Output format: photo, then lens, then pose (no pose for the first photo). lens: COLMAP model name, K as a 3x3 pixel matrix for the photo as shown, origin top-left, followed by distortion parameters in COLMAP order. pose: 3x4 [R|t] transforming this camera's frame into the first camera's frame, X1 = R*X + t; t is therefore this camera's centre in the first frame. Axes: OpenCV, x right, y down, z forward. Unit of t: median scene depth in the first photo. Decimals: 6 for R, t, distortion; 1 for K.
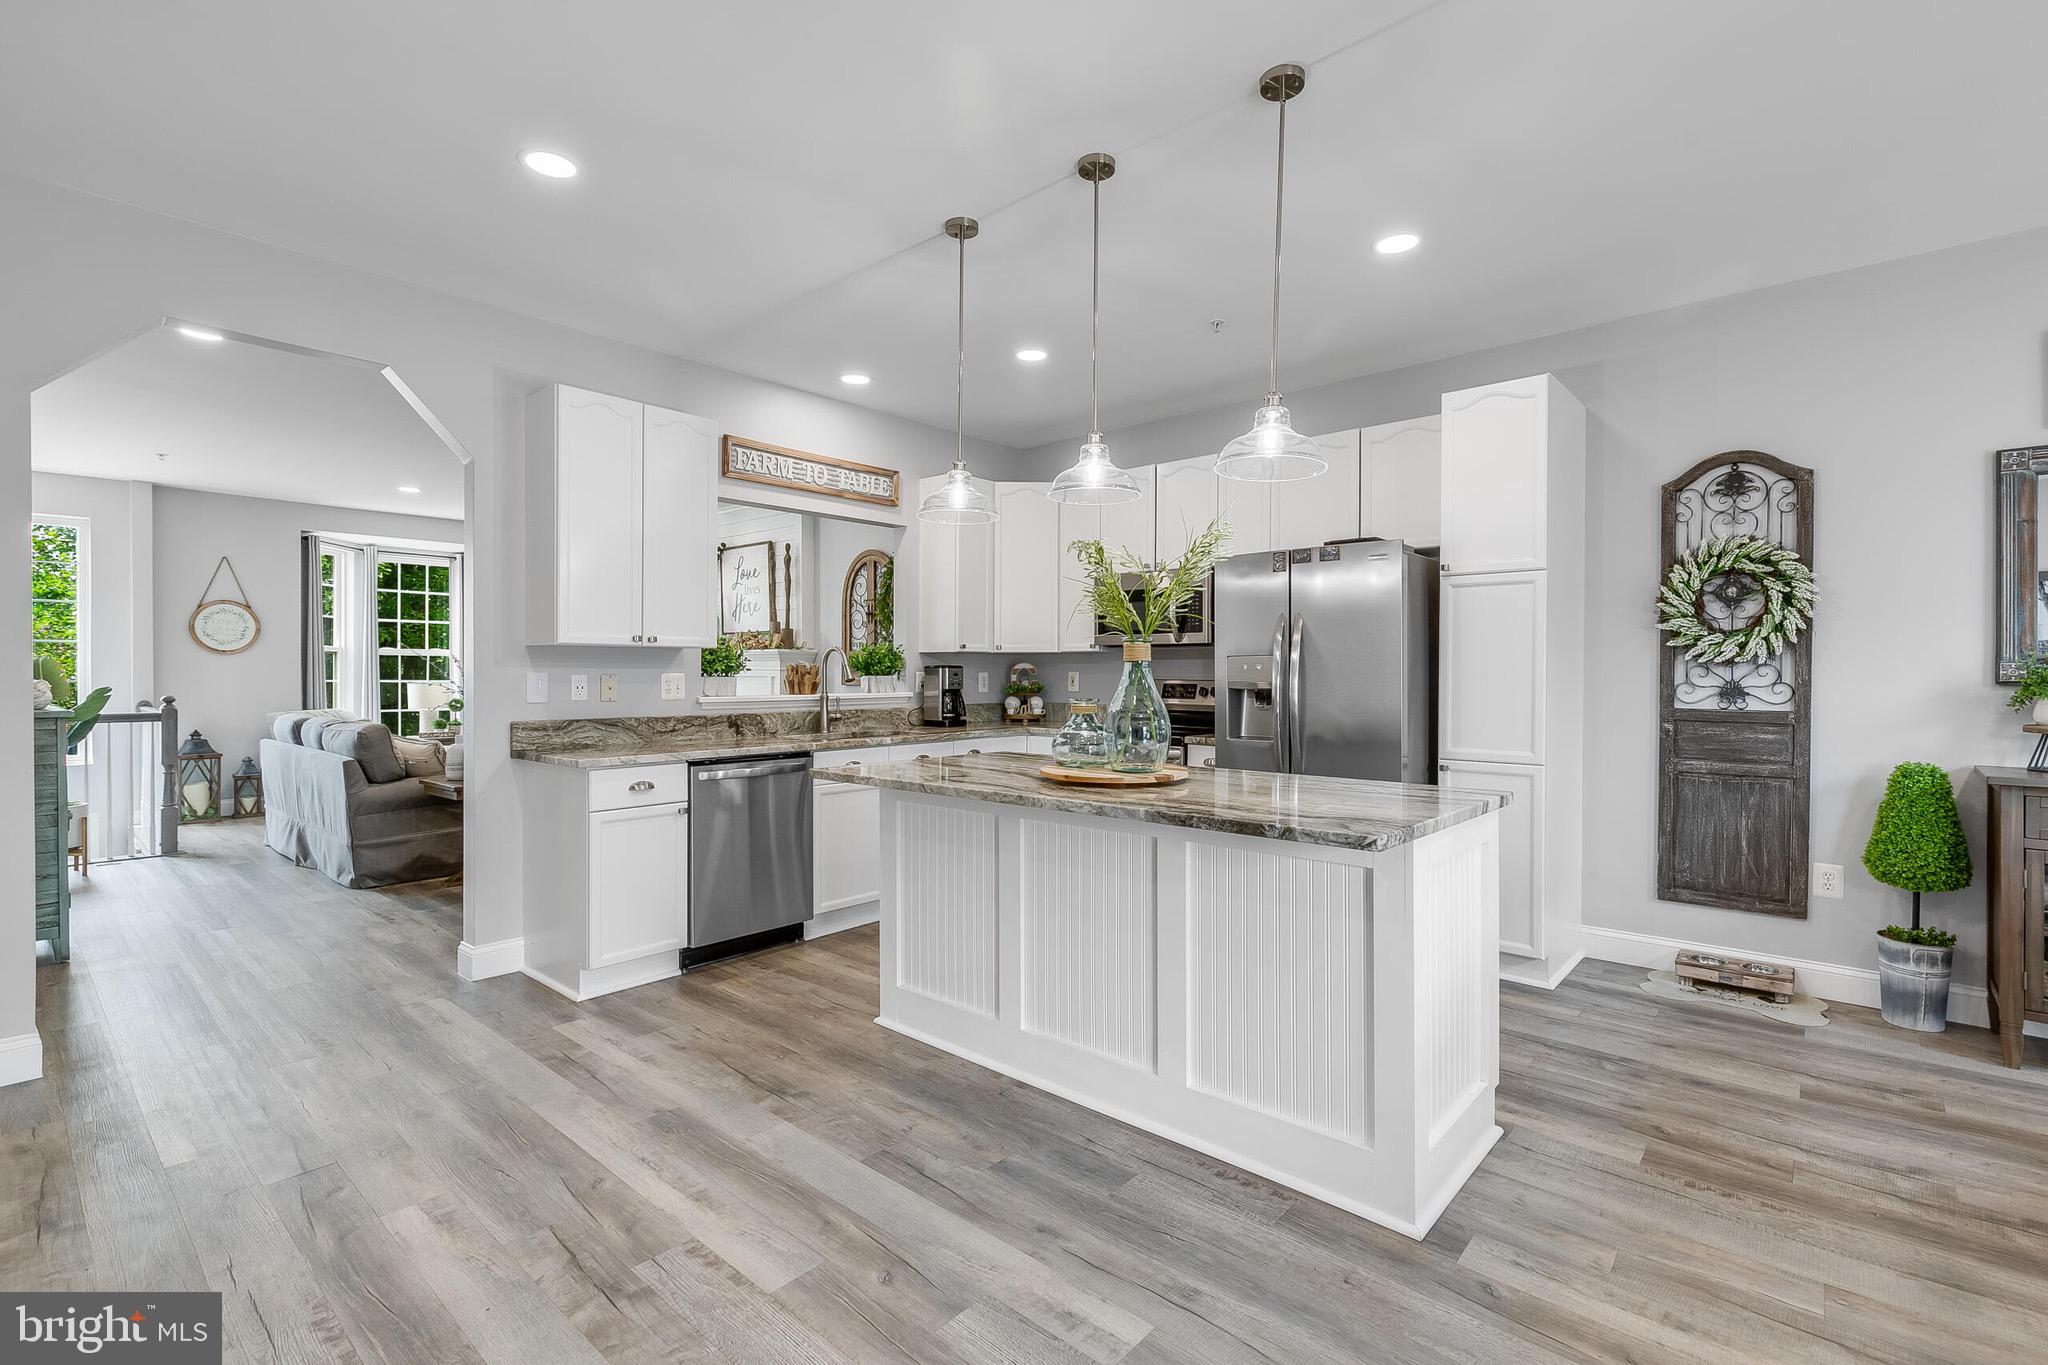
lens RADIAL K [[922.2, 0, 1025.8], [0, 922.2, 678.7], [0, 0, 1]] dist [0.006608, -0.002423]
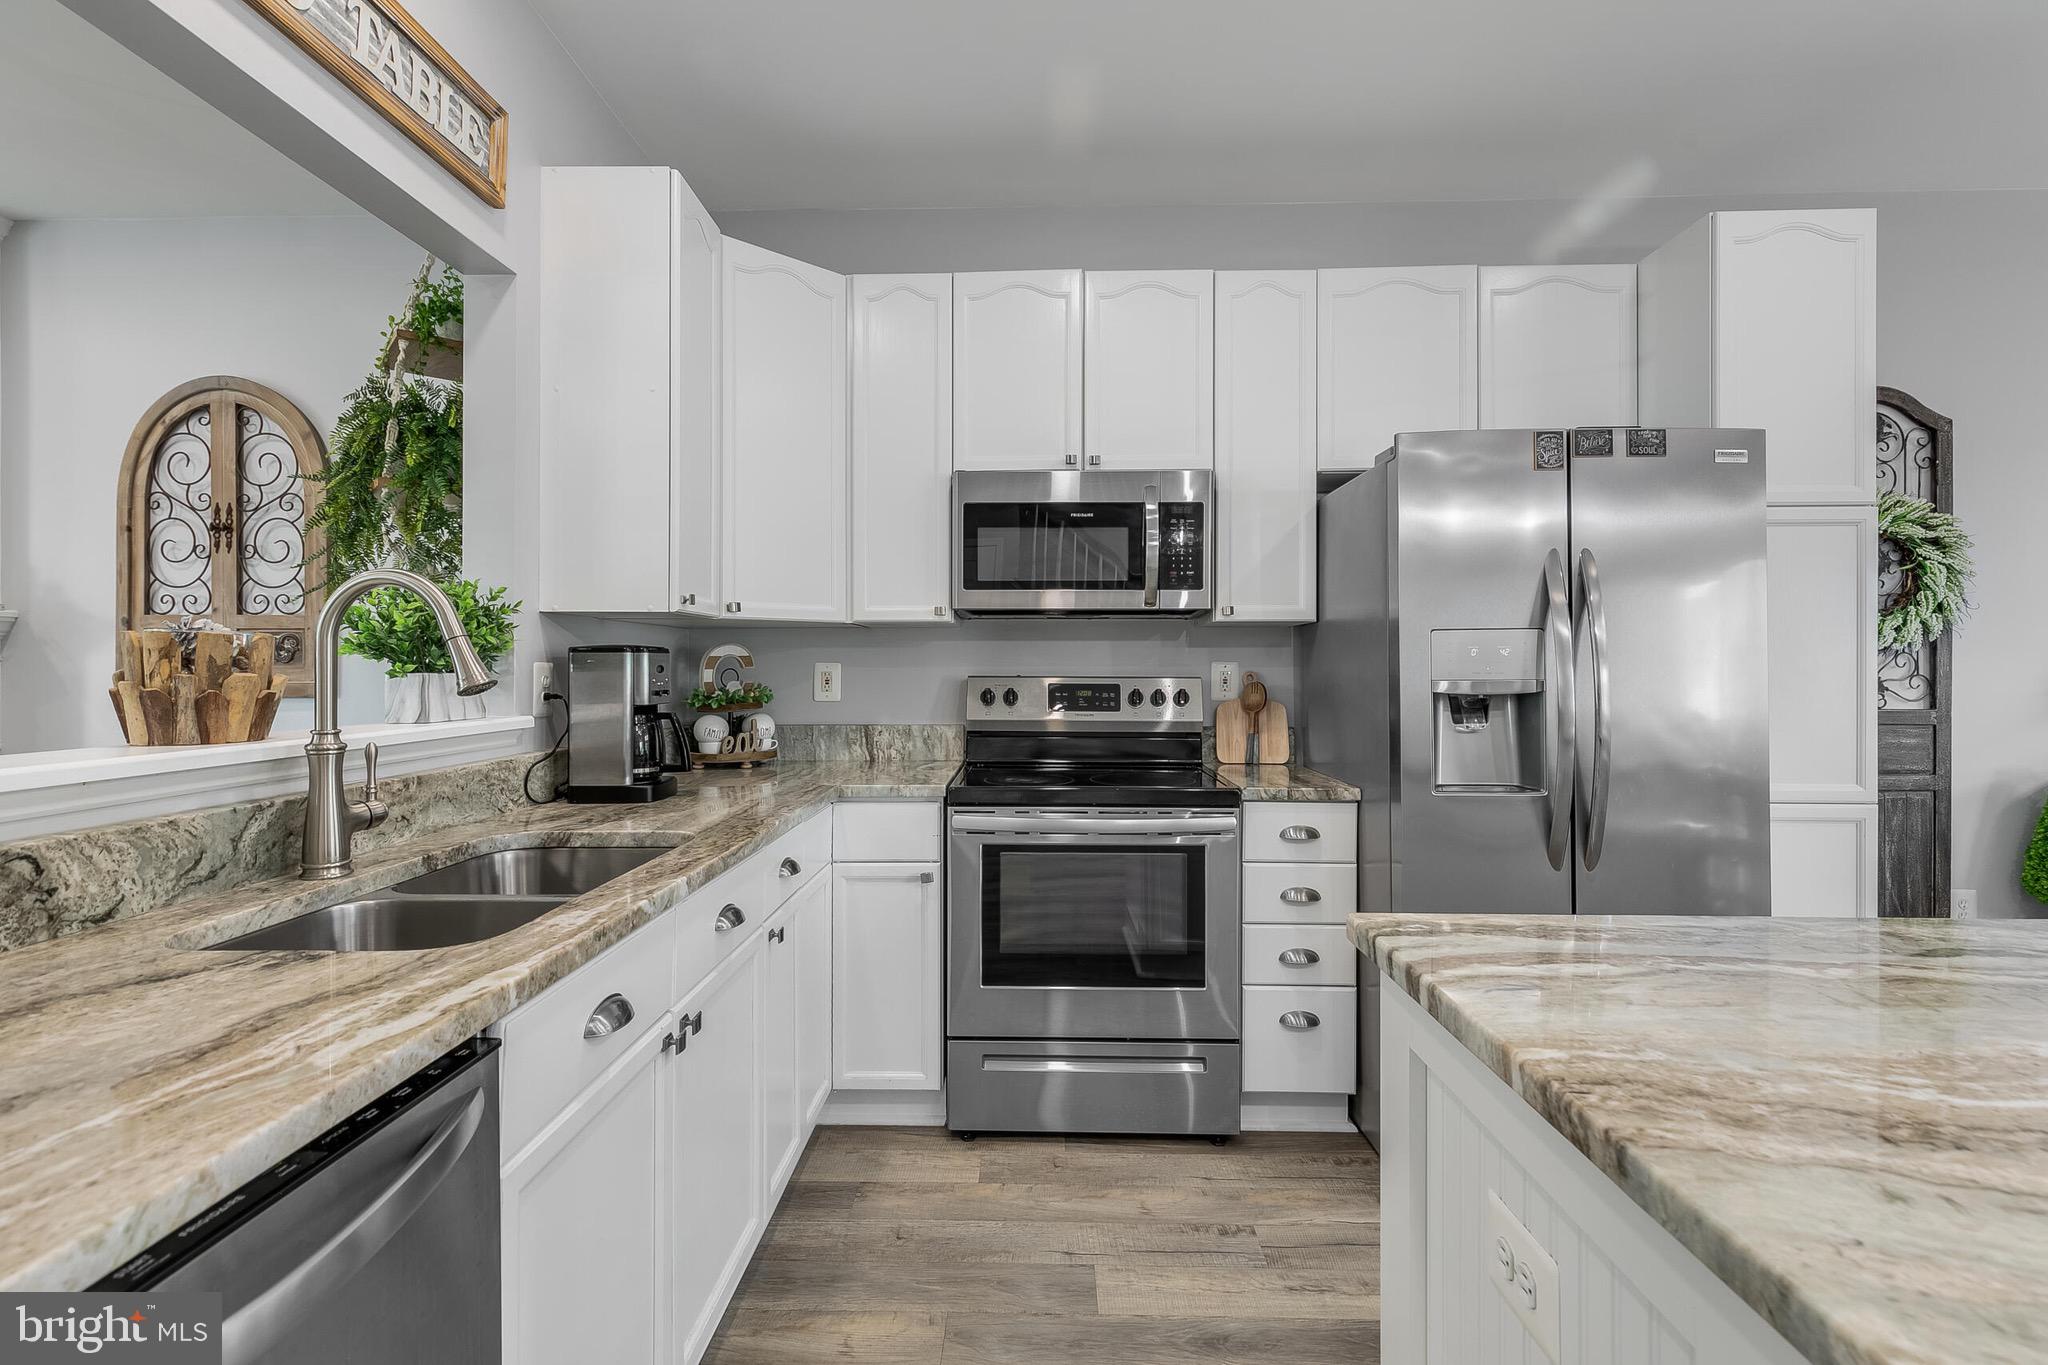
lens RADIAL K [[922.2, 0, 1019.4], [0, 922.2, 665.7], [0, 0, 1]] dist [0.006608, -0.002423]
pose [[0.766193, -0.000676, 0.642610, -0.294857], [0.006030, 0.999963, -0.006138, -0.003168], [-0.642582, 0.008578, 0.766169, 0.799445]]
